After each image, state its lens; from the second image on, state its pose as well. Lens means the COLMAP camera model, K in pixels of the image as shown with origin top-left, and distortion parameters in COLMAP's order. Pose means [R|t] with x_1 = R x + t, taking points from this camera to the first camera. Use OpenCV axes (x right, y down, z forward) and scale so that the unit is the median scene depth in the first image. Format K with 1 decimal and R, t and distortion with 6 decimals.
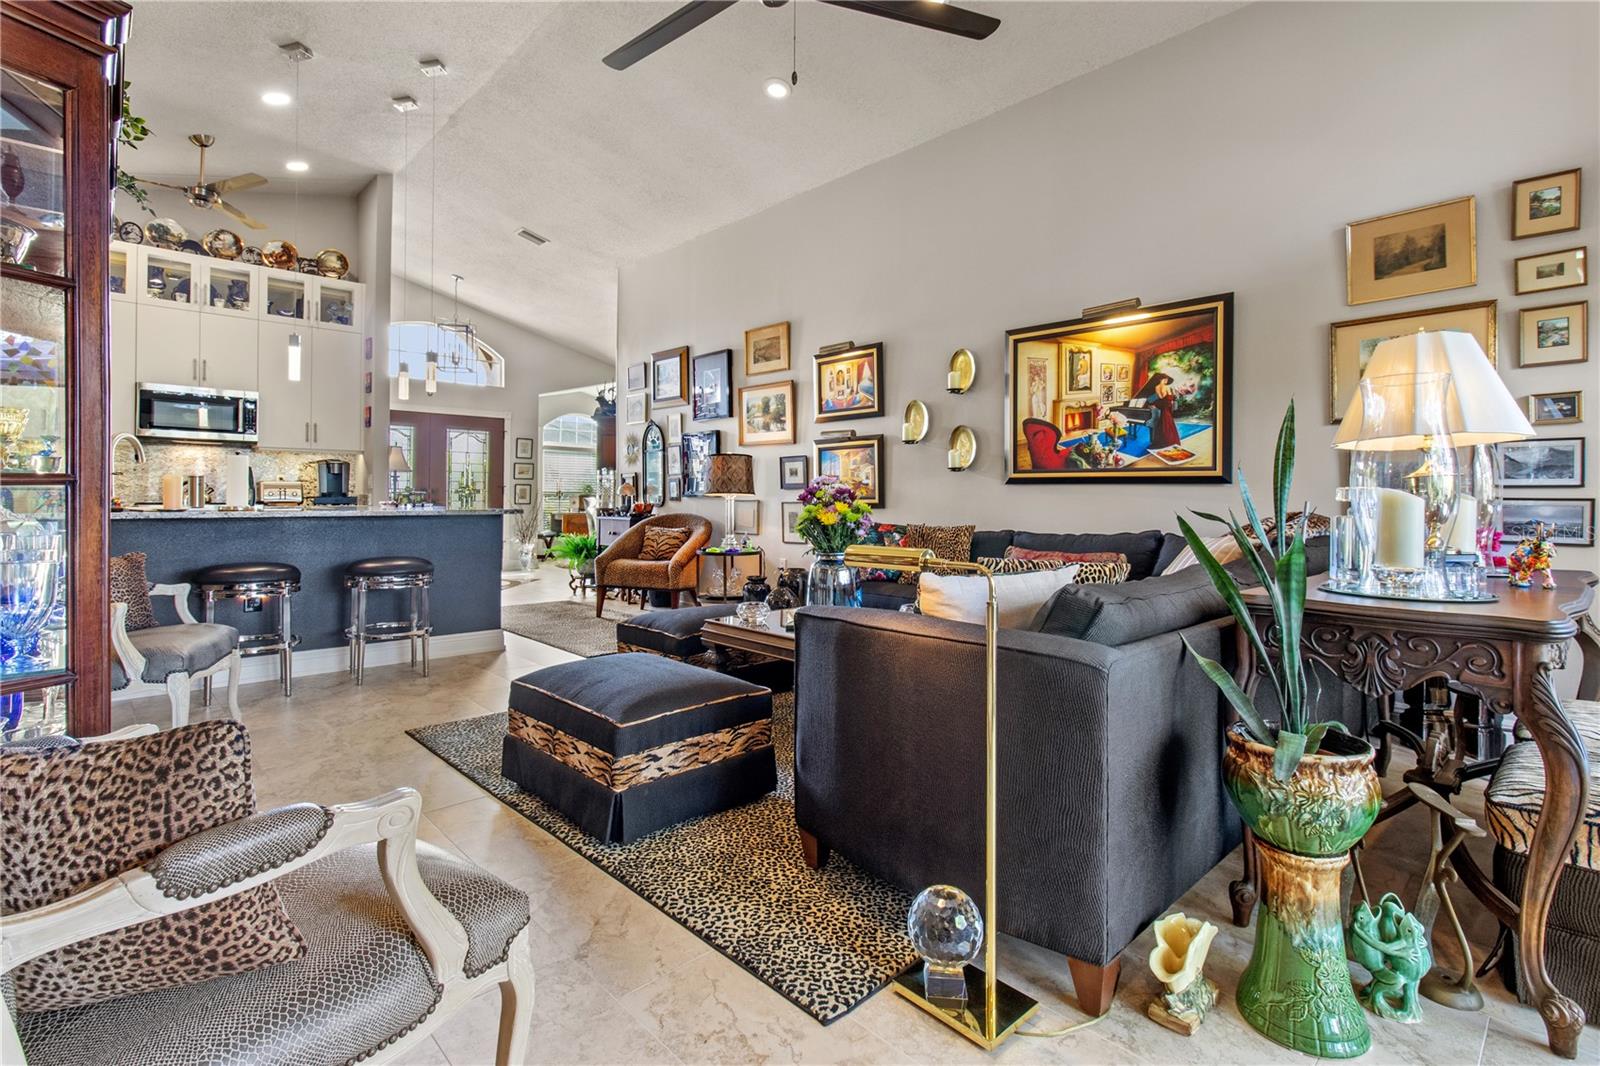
lens RADIAL K [[746.8, 0, 806.4], [0, 746.8, 505.7], [0, 0, 1]] dist [0.003710, 0.000448]
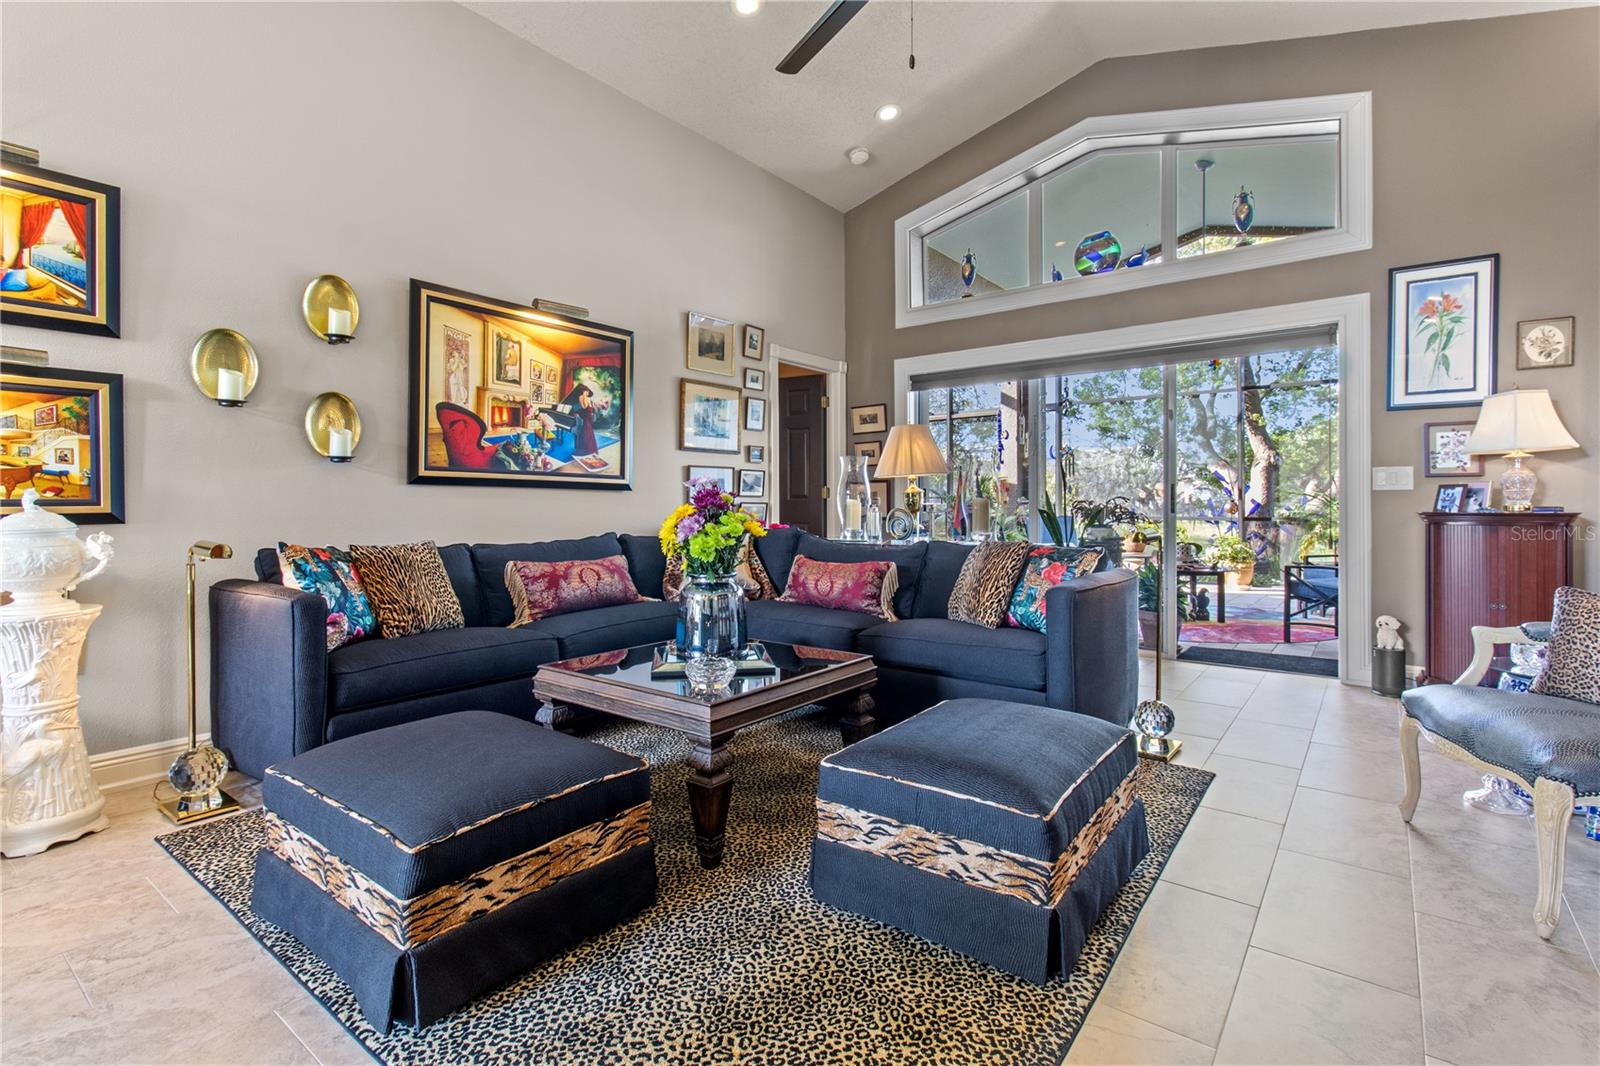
lens RADIAL K [[746.8, 0, 812.1], [0, 746.8, 511.3], [0, 0, 1]] dist [0.003710, 0.000448]
pose [[-0.154576, -0.016488, 0.987843, -0.453549], [0.006736, 0.999820, 0.017742, -0.010245], [-0.987958, 0.009397, -0.154437, 0.610424]]
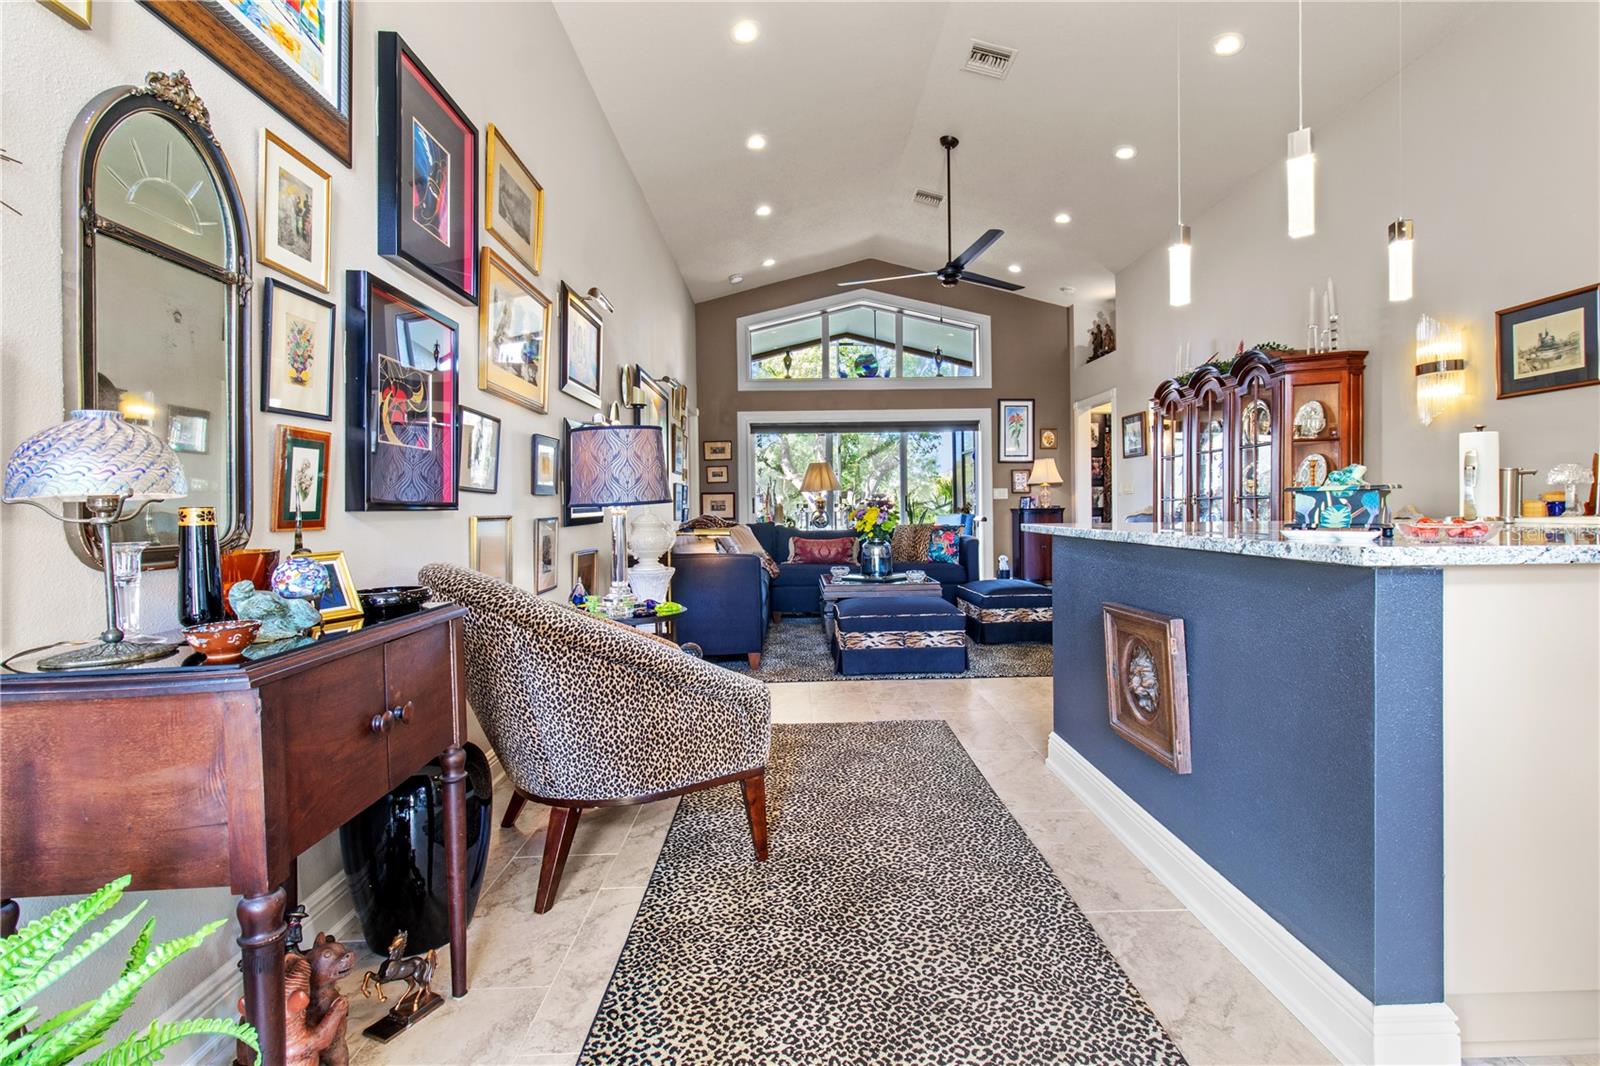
lens RADIAL K [[746.8, 0, 816.4], [0, 746.8, 511.8], [0, 0, 1]] dist [0.003710, 0.000448]
pose [[-0.740661, -0.000834, 0.671879, -0.643848], [0.012956, 0.999796, 0.015524, -0.018501], [-0.671754, 0.020203, -0.740498, 1.596676]]
